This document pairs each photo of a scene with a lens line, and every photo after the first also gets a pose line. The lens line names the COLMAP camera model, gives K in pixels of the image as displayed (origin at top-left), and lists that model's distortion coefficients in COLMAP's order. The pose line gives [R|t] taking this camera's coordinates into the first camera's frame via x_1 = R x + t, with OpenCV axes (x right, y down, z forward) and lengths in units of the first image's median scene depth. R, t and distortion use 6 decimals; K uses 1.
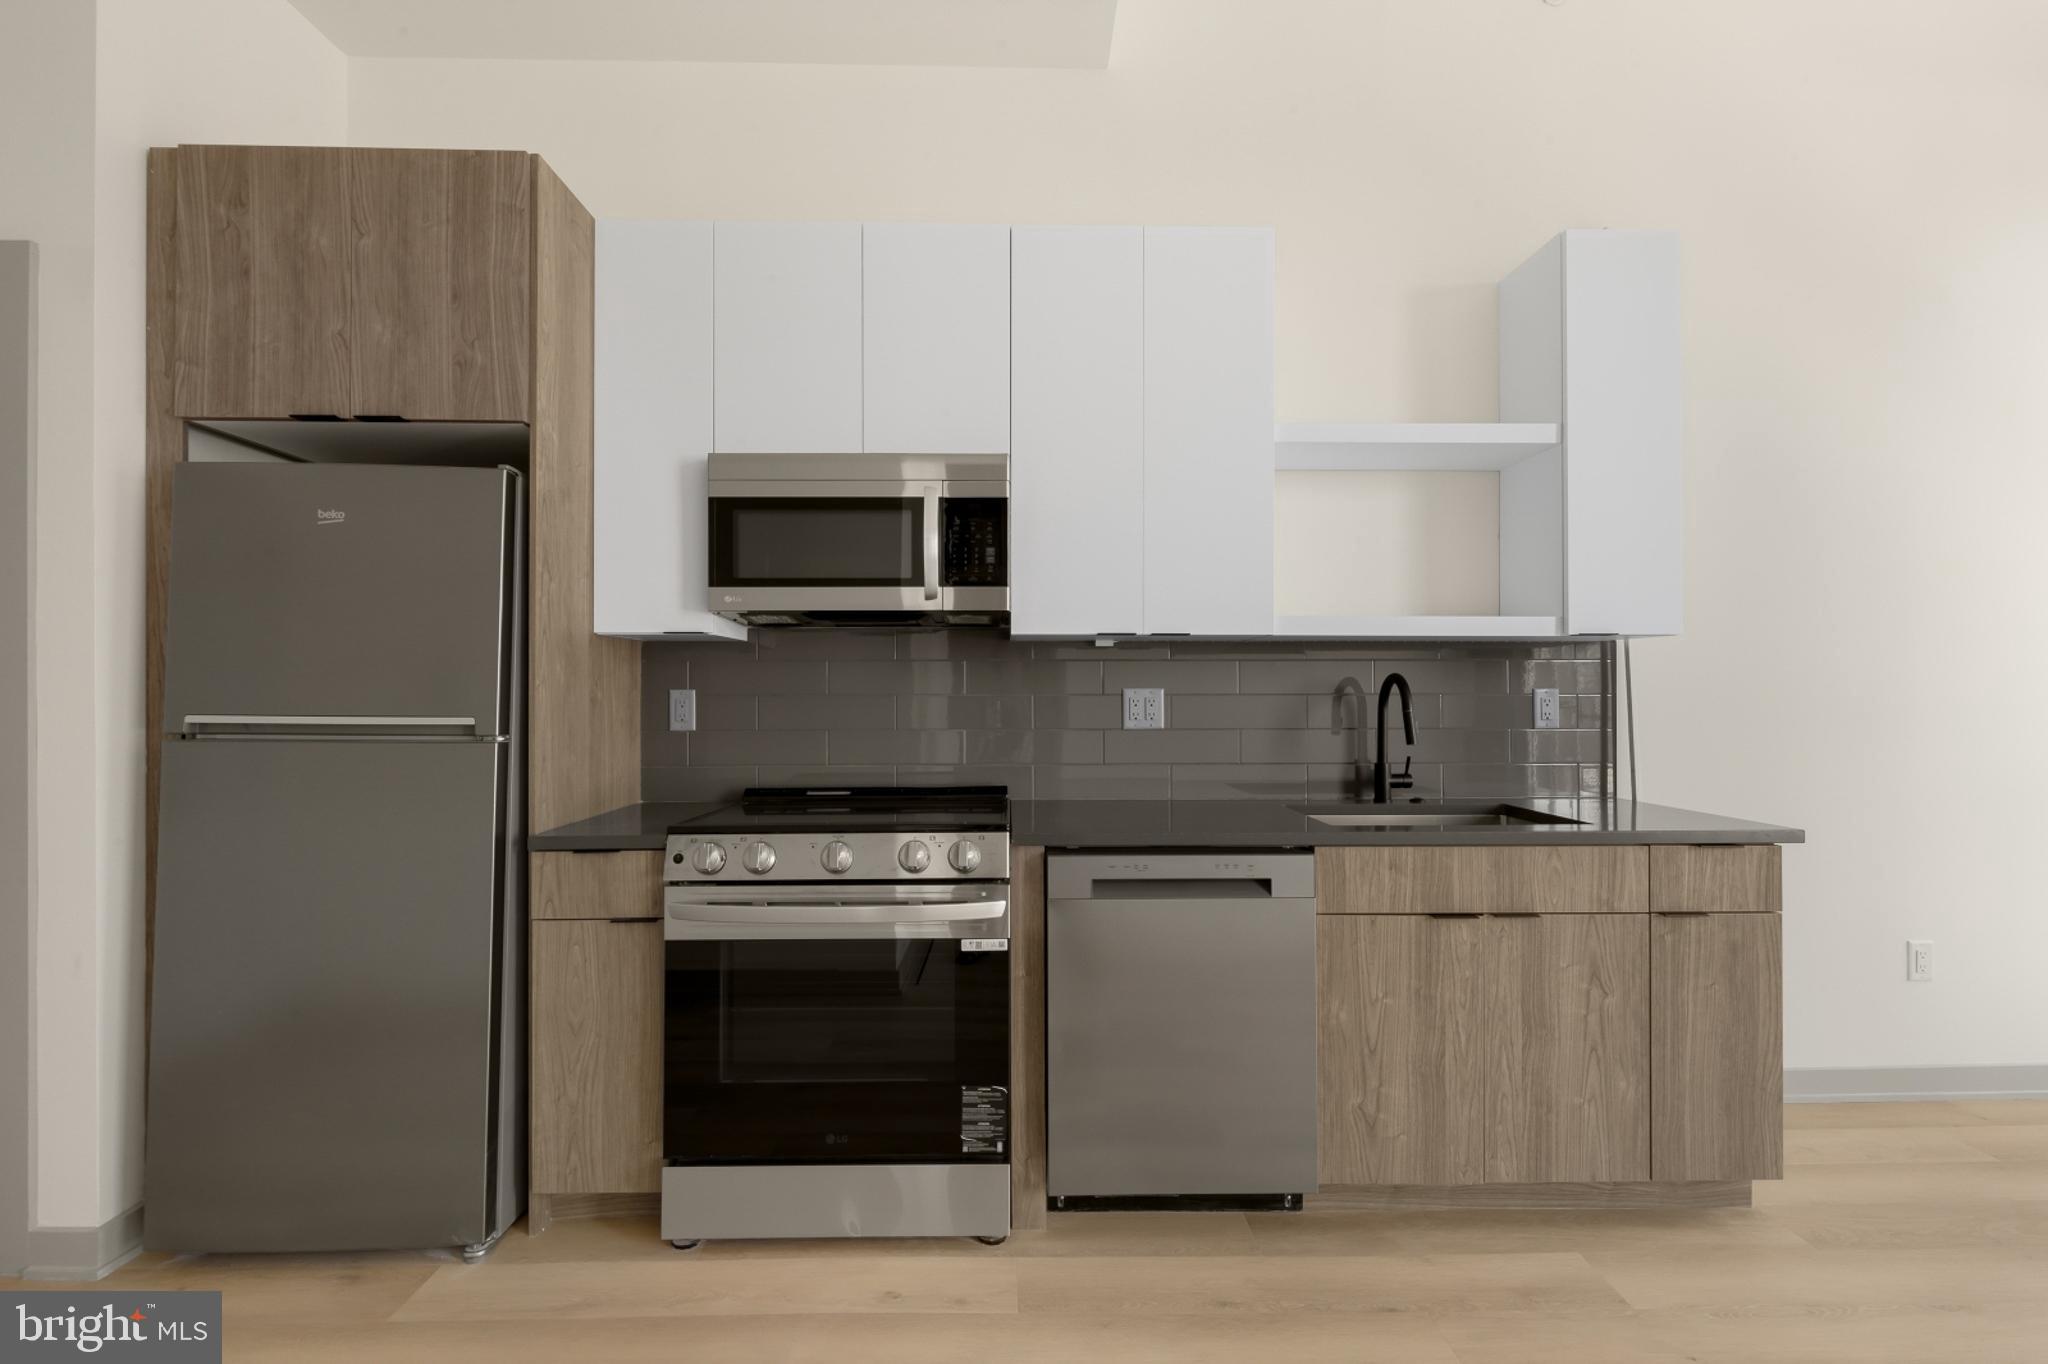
lens RADIAL K [[933.1, 0, 1013.4], [0, 933.1, 689.7], [0, 0, 1]] dist [0.003976, 0.000602]
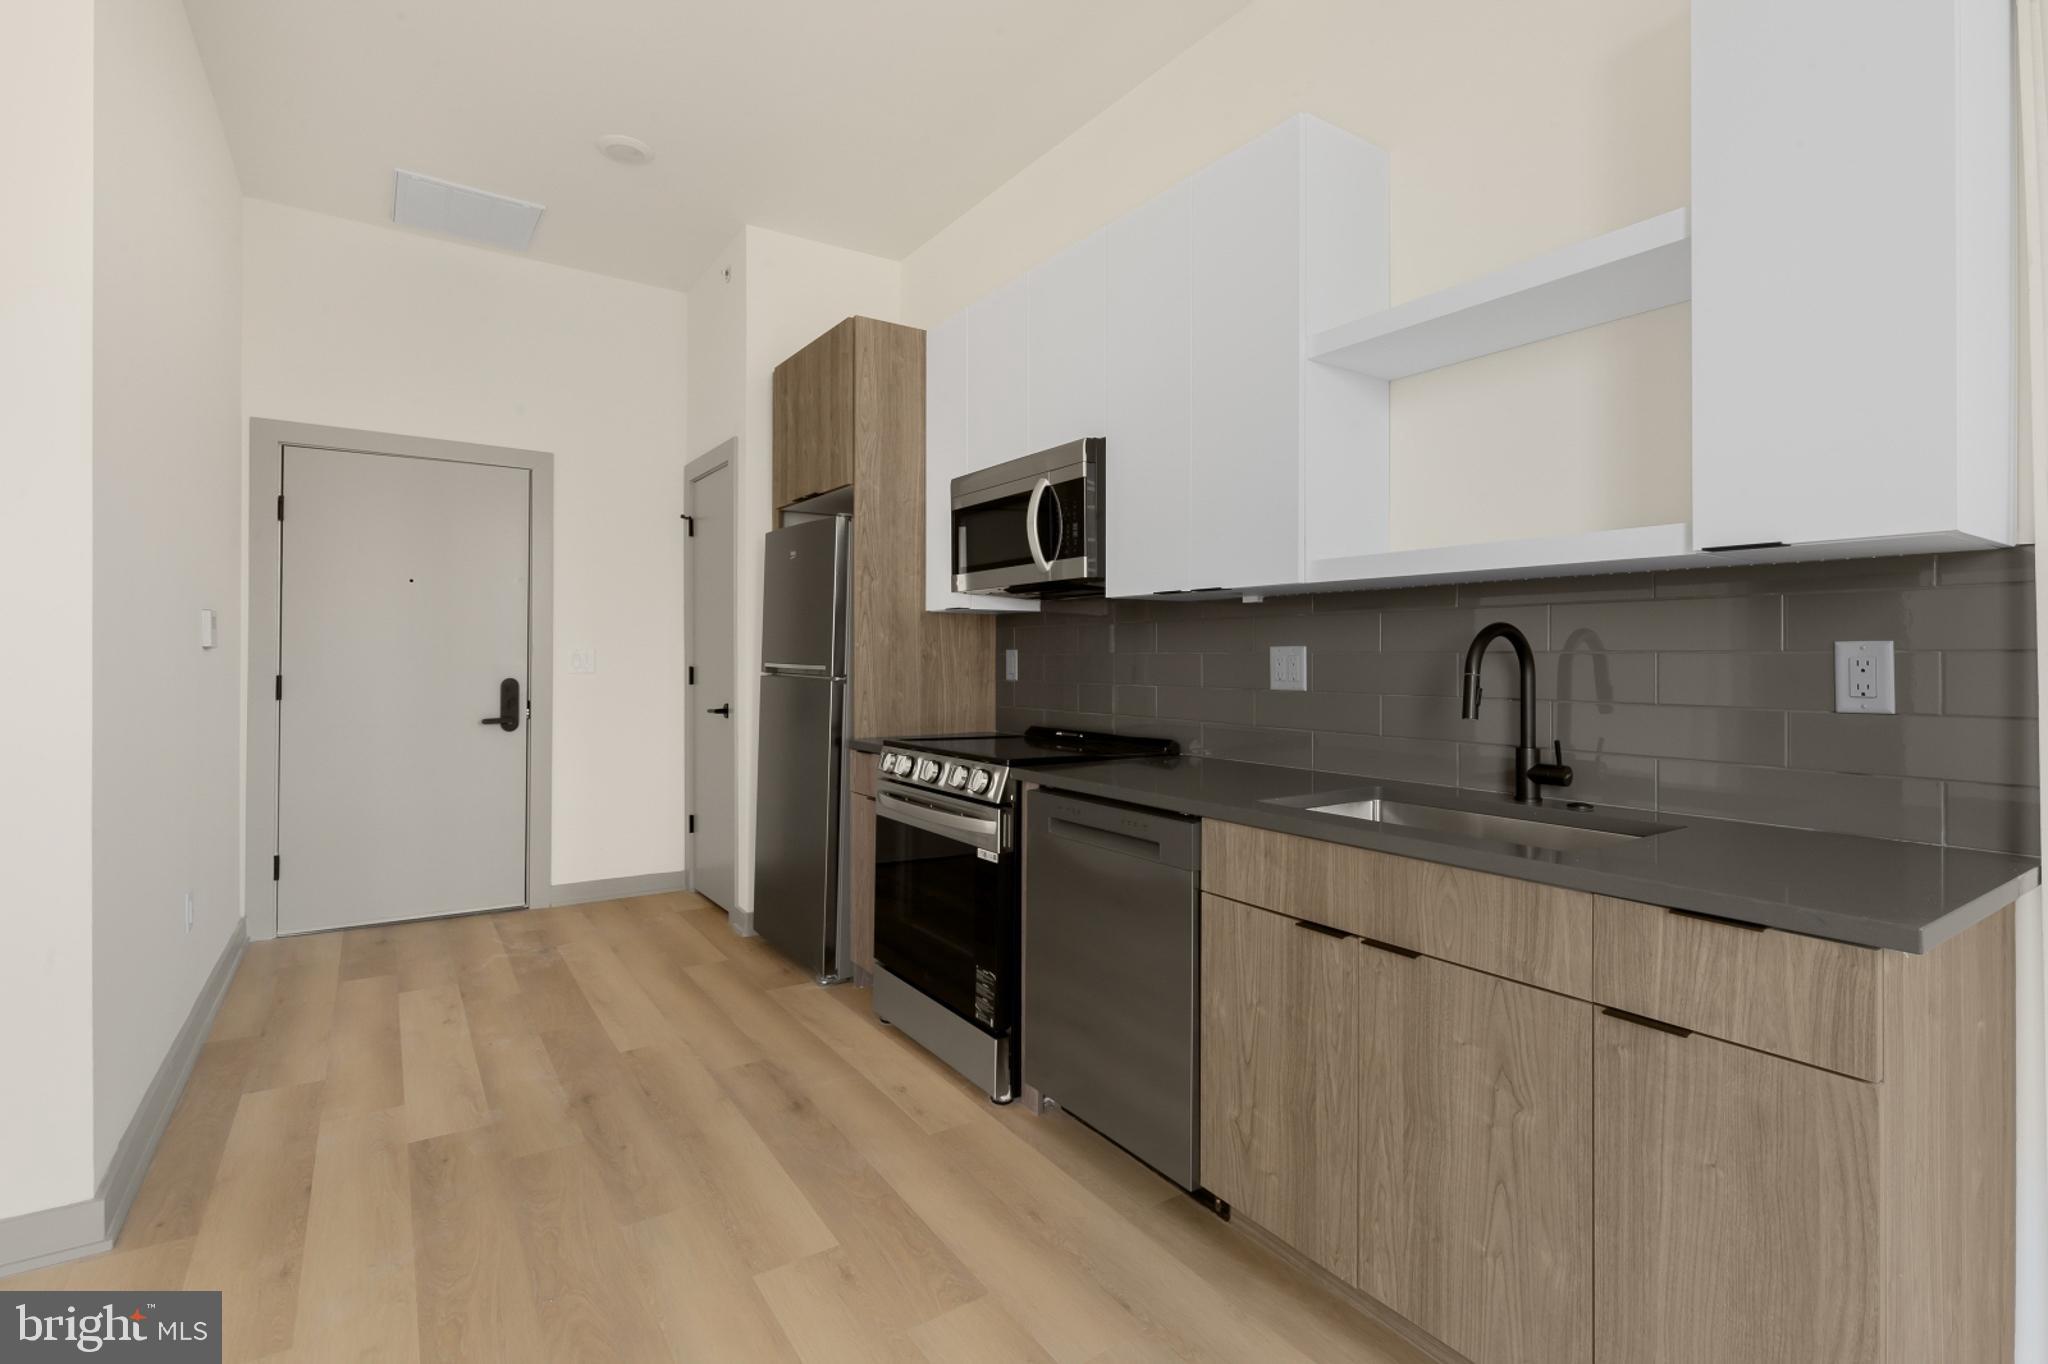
lens RADIAL K [[933.1, 0, 1007.9], [0, 933.1, 664.2], [0, 0, 1]] dist [0.003976, 0.000602]
pose [[0.549360, 0.008735, -0.835540, 0.981059], [-0.002698, 0.999959, 0.008680, 0.011409], [0.835581, -0.002514, 0.549361, 0.341342]]
